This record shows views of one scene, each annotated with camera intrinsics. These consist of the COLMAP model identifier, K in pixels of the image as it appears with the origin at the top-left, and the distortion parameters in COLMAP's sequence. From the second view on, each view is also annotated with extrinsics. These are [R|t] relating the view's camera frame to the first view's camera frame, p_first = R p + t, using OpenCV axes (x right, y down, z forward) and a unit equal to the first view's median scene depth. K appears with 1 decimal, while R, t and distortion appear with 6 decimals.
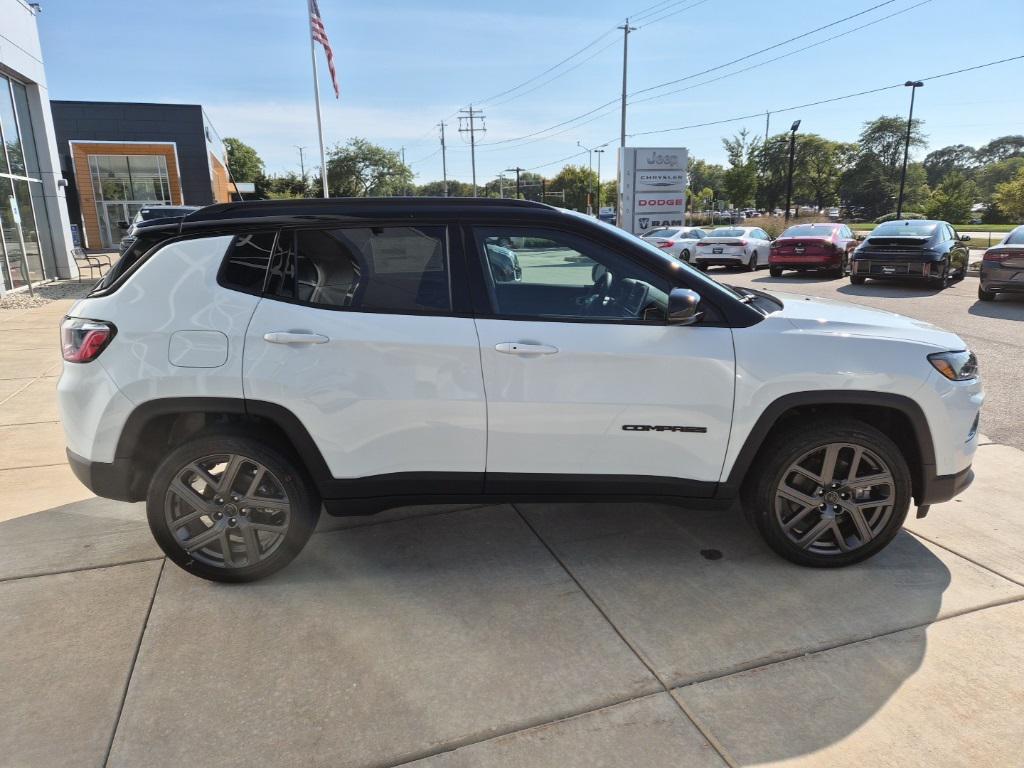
lens RADIAL K [[701.2, 0, 516.6], [0, 701.2, 400.8], [0, 0, 1]] dist [0.049428, -0.041959]
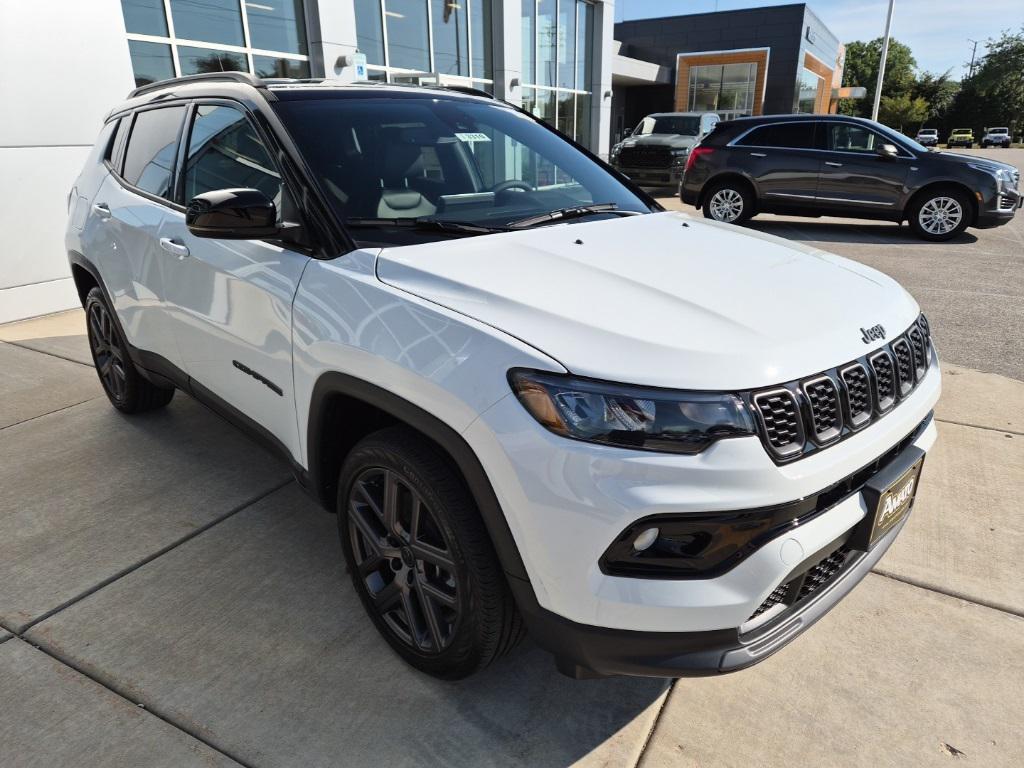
lens RADIAL K [[701.2, 0, 516.6], [0, 701.2, 400.8], [0, 0, 1]] dist [0.049428, -0.041959]
pose [[0.649245, 0.272689, -0.710015, 0.196347], [-0.193066, 0.962030, 0.192936, -0.027873], [0.735667, 0.011817, 0.677240, 0.143368]]
